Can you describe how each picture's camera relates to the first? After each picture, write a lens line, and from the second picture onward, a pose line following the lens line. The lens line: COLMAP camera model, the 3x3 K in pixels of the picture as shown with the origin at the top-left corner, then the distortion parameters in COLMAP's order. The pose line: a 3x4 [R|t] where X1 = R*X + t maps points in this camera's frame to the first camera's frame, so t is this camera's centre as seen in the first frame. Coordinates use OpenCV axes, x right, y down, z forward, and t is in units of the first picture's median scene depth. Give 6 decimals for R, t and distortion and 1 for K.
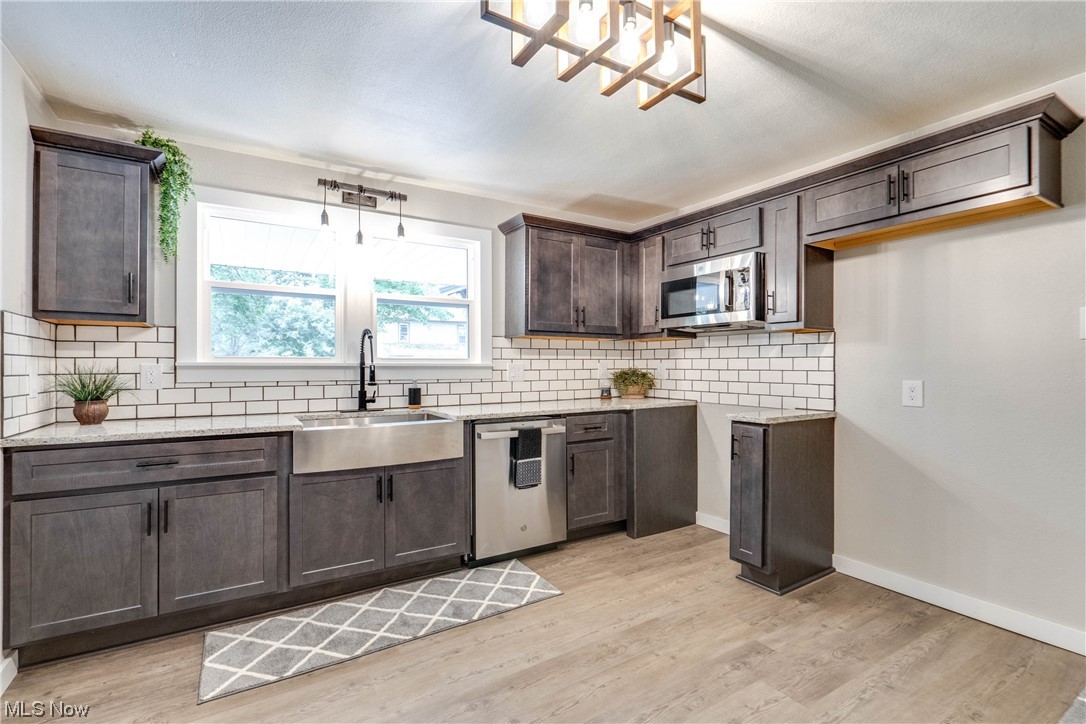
lens RADIAL K [[517.2, 0, 576.3], [0, 517.2, 361.4], [0, 0, 1]] dist [-0.001818, -0.000486]
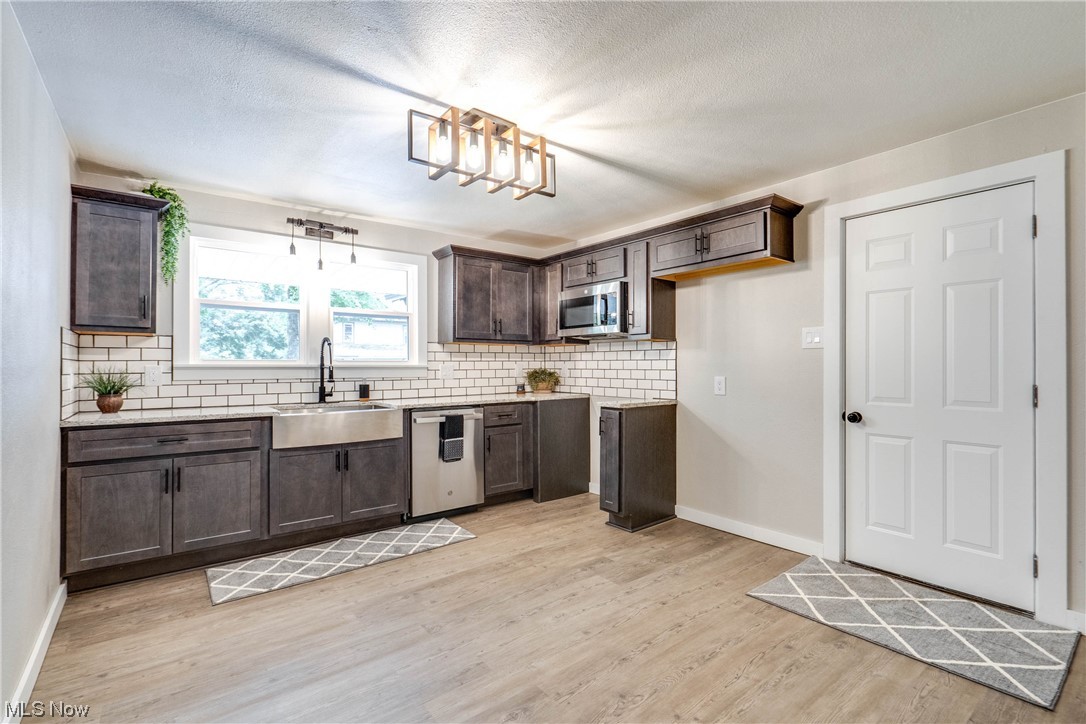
lens RADIAL K [[560.5, 0, 541.9], [0, 560.5, 357.1], [0, 0, 1]] dist [-0.000555, 0.000366]
pose [[0.999897, -0.001541, 0.014281, 0.114806], [0.001645, 0.999972, -0.007278, -0.004804], [-0.014269, 0.007301, 0.999872, -0.425896]]
